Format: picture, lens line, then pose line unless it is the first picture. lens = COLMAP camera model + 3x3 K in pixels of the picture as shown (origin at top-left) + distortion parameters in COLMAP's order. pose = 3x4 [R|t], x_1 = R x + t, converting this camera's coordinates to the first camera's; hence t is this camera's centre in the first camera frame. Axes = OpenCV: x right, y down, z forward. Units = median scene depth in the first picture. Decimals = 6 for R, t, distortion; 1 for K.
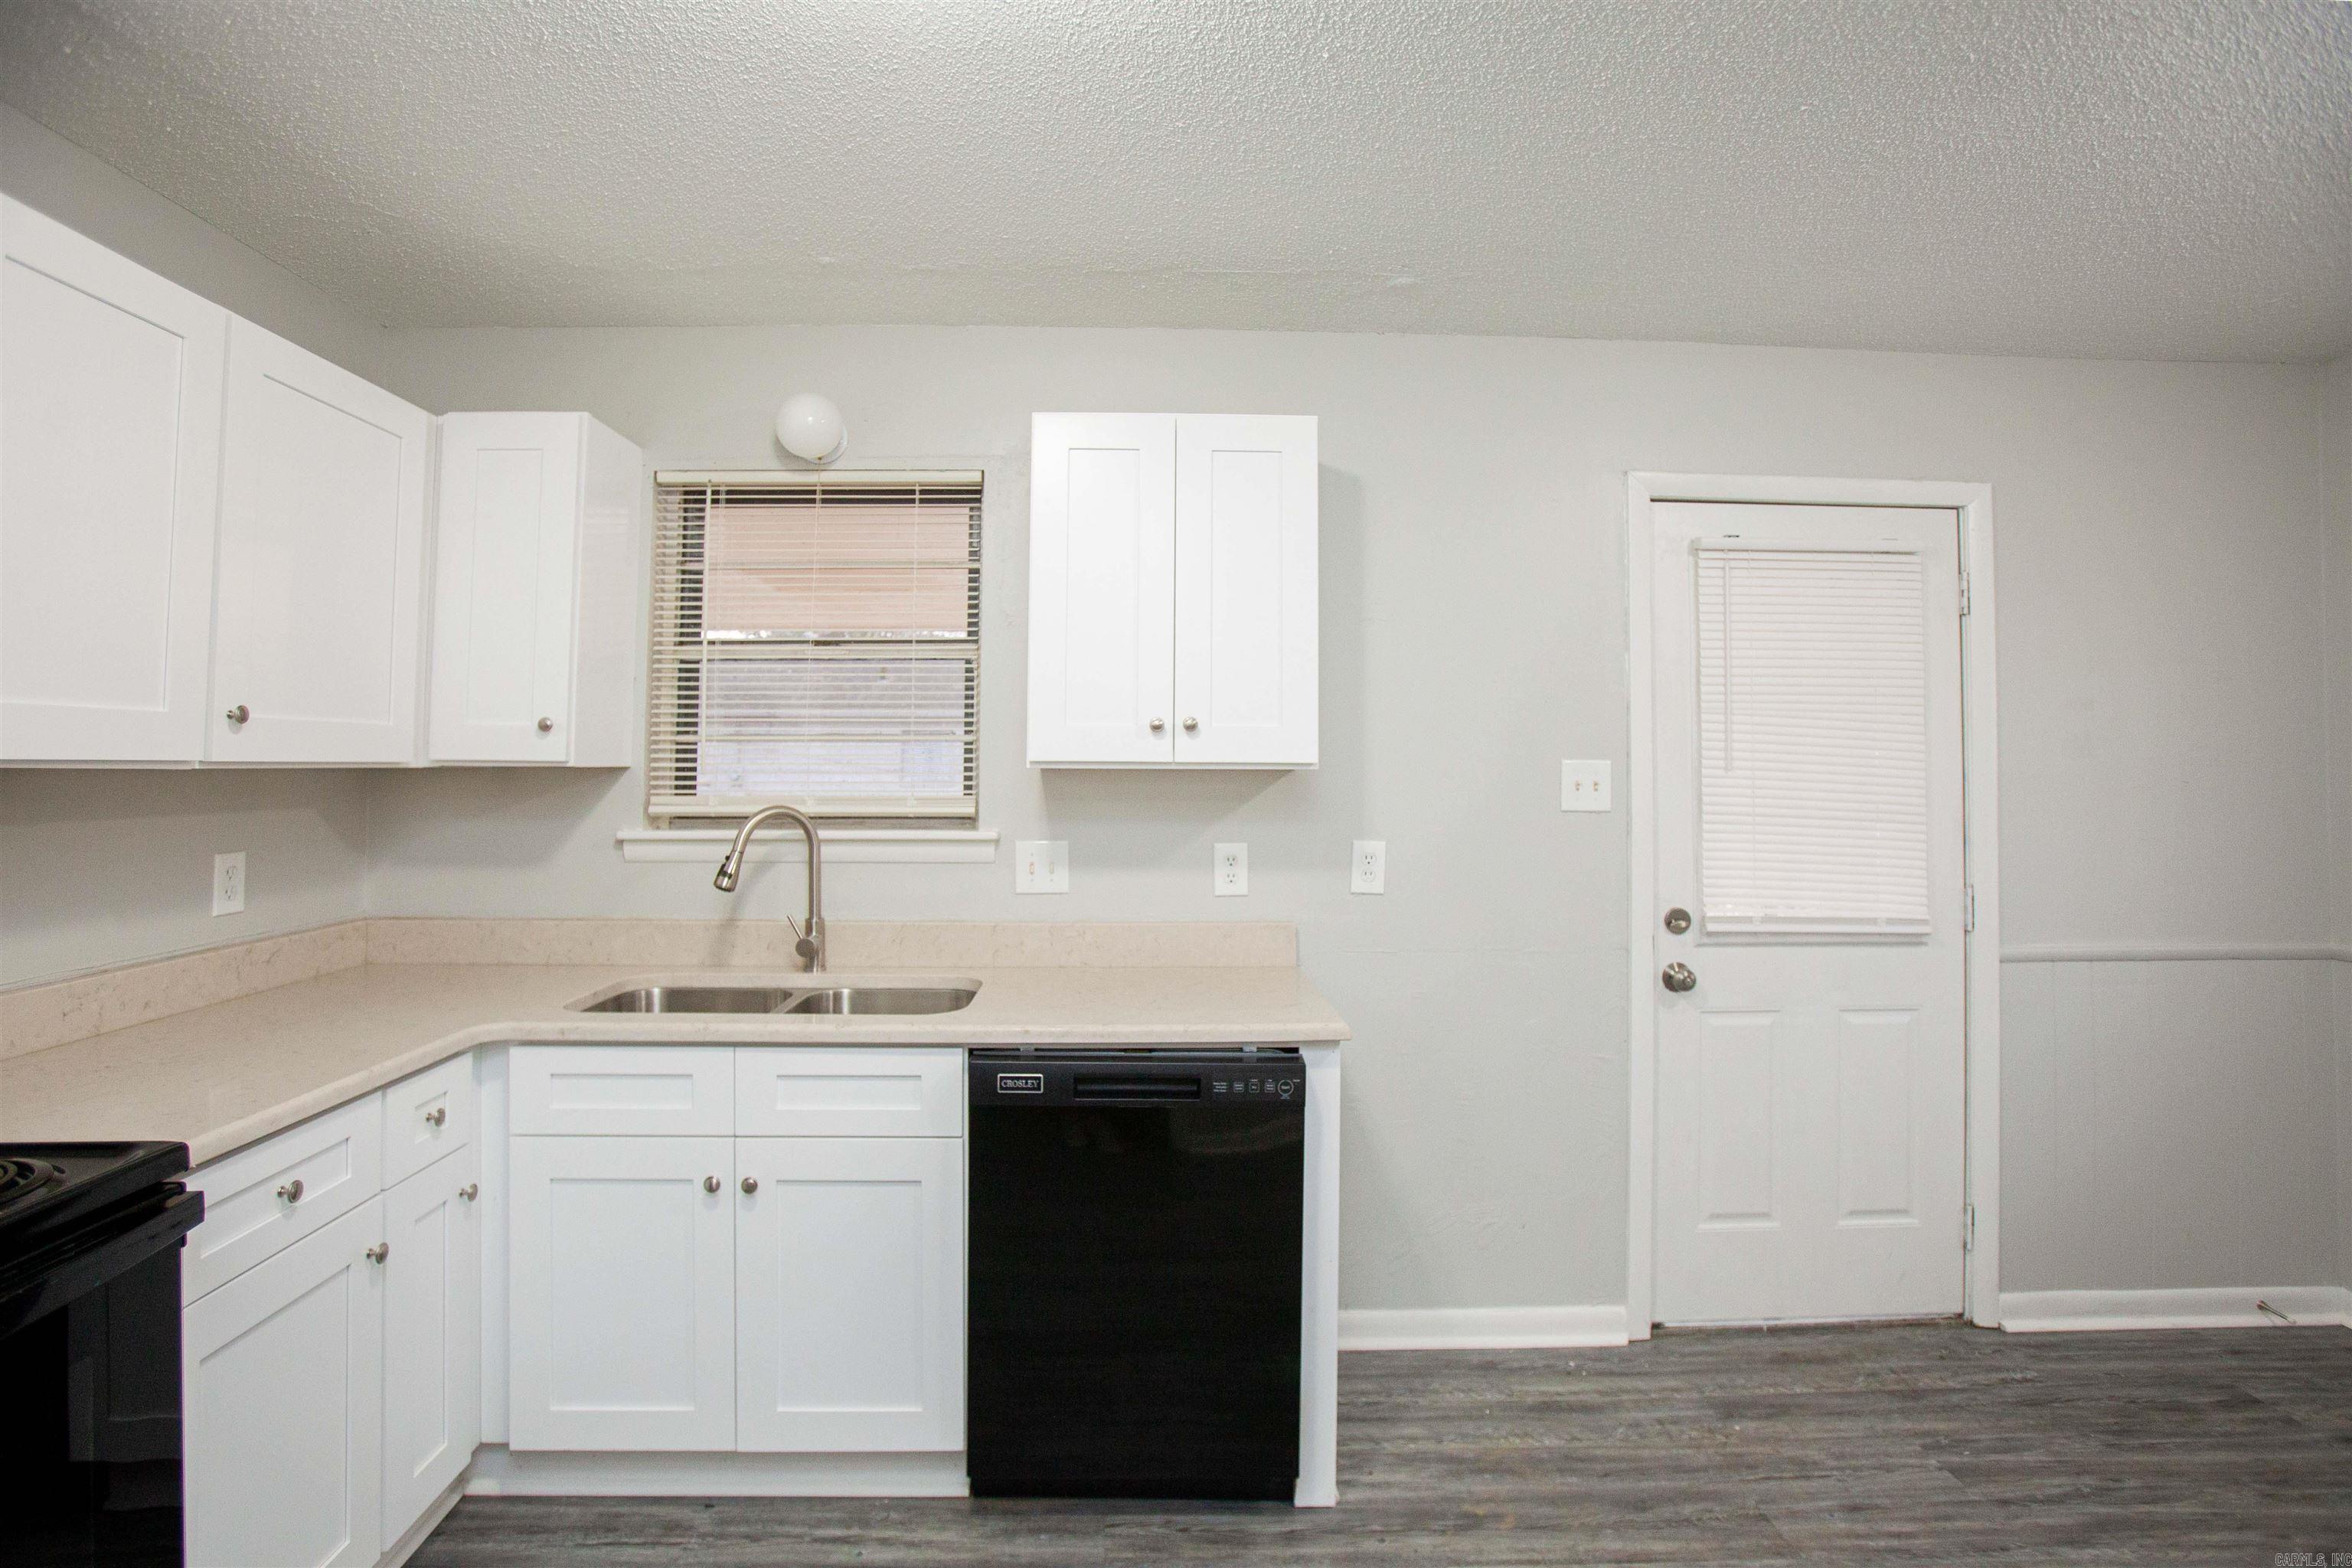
lens RADIAL K [[1191.4, 0, 1176.1], [0, 1191.4, 706.7], [0, 0, 1]] dist [-0.044001, 0.030616]
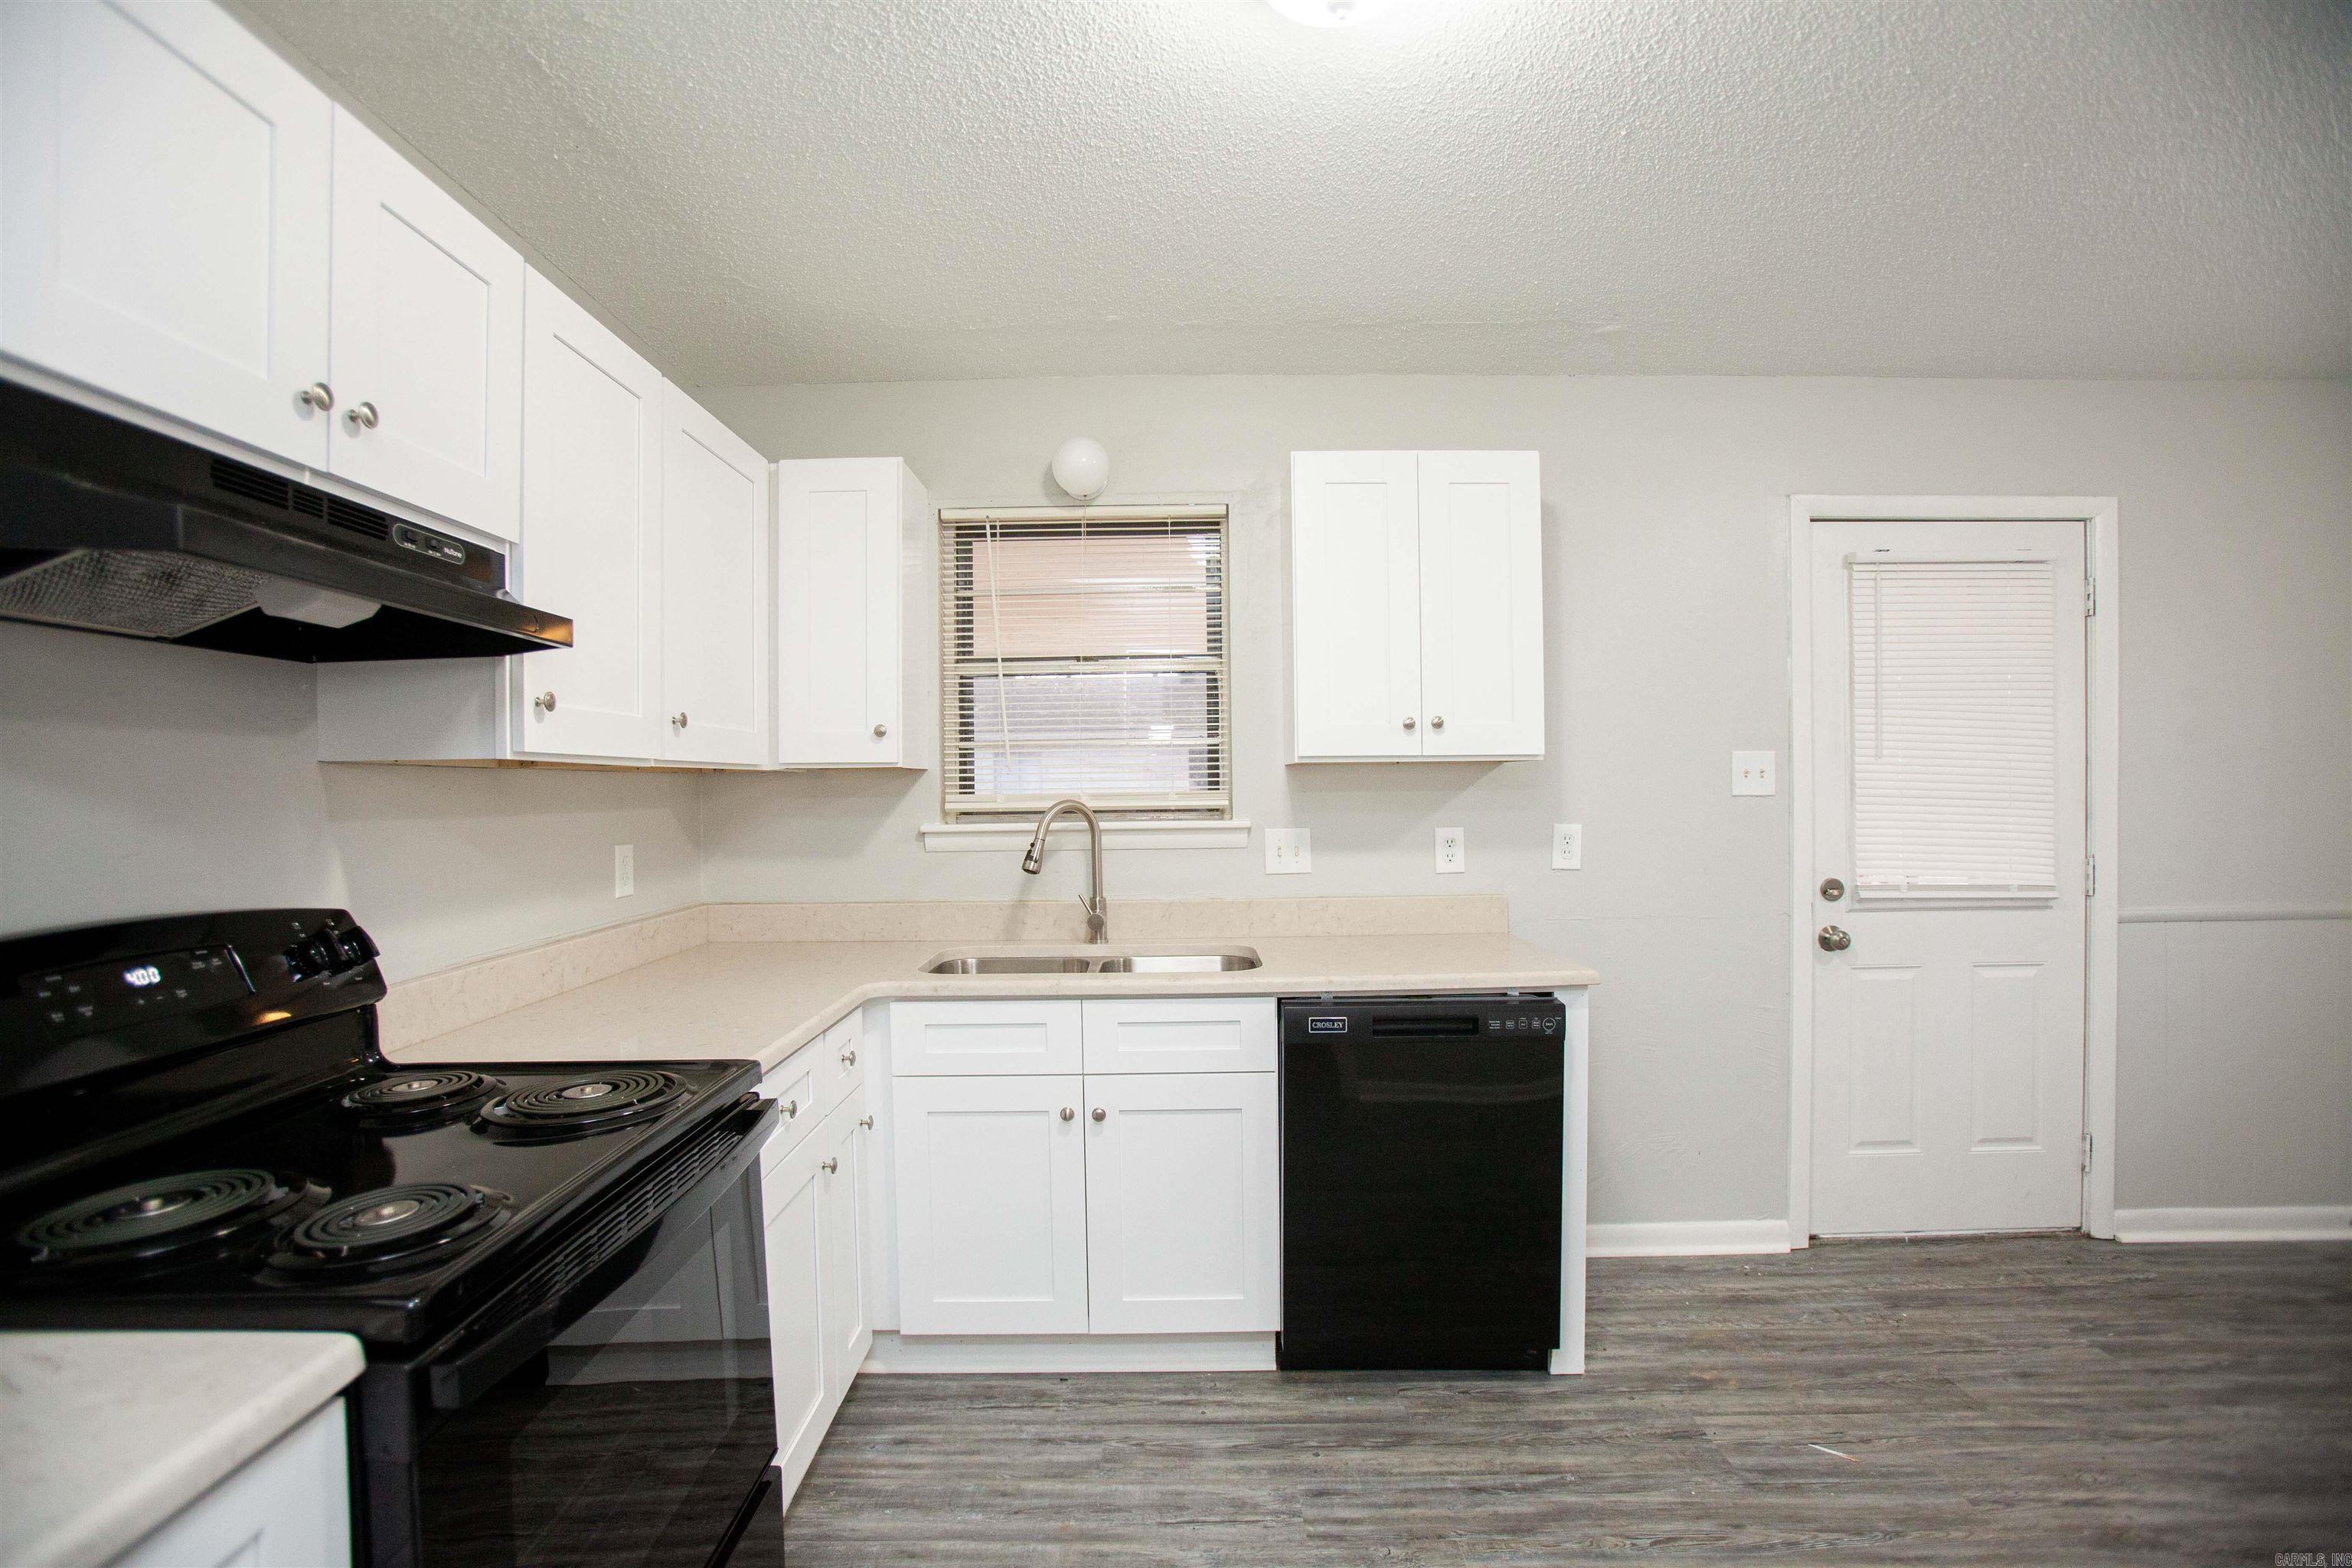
lens RADIAL K [[1121.6, 0, 1176.0], [0, 1121.6, 784.0], [0, 0, 1]] dist [-0.035871, 0.034646]
pose [[0.999806, -0.016439, -0.010804, -0.226105], [0.016949, 0.998661, 0.048885, 0.017161], [0.009986, -0.049058, 0.998746, -0.090997]]
